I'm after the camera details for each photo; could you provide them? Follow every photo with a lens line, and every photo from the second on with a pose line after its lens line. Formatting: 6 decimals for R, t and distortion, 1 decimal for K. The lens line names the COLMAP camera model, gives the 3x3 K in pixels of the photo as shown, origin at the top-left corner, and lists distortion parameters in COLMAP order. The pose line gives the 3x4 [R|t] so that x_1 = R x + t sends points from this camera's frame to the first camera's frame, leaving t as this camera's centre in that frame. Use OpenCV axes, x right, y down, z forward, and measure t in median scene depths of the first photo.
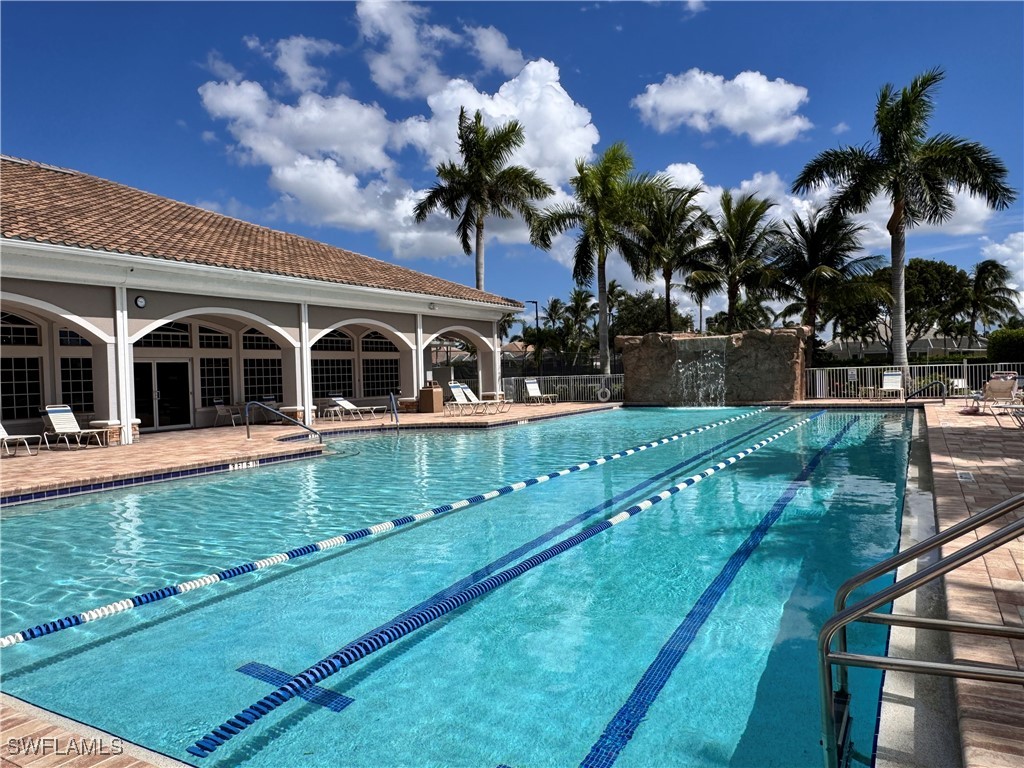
lens RADIAL K [[709.6, 0, 512.0], [0, 709.6, 384.0], [0, 0, 1]] dist [0.003408, 0.000824]
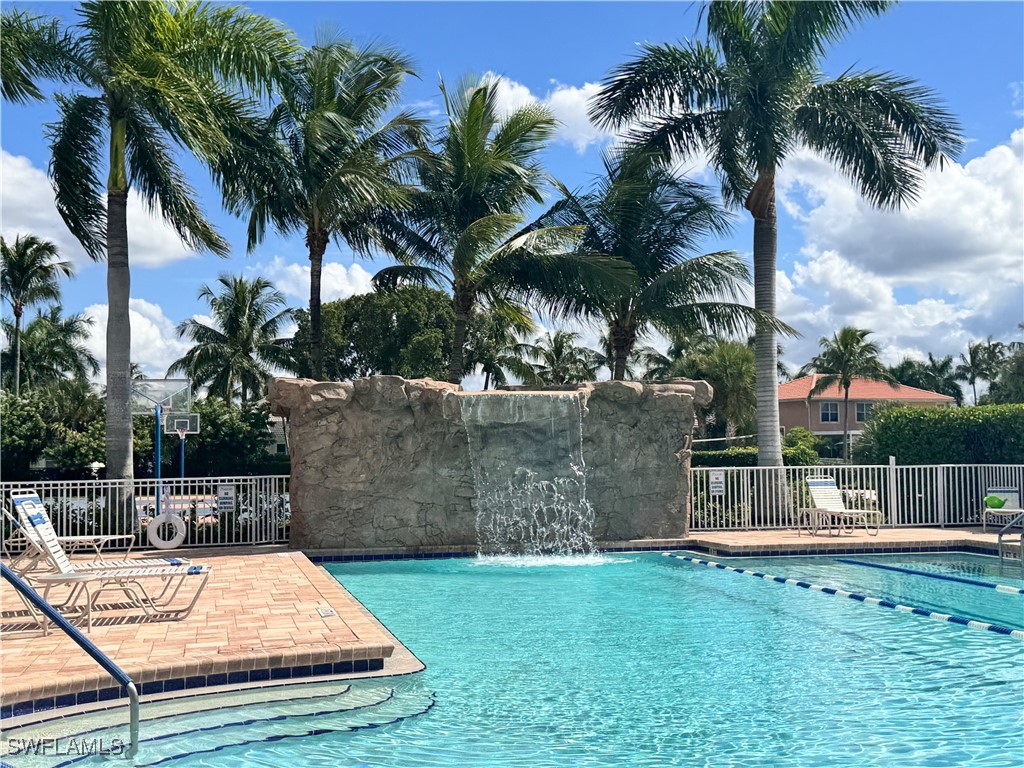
lens RADIAL K [[1214.7, 0, 512.0], [0, 1214.7, 384.0], [0, 0, 1]] dist [0.131470, 0.004812]
pose [[0.697080, 0.061249, 0.714372, -0.245477], [0.002026, 0.996172, -0.087387, -0.006278], [-0.716990, 0.062364, 0.694288, 0.462658]]
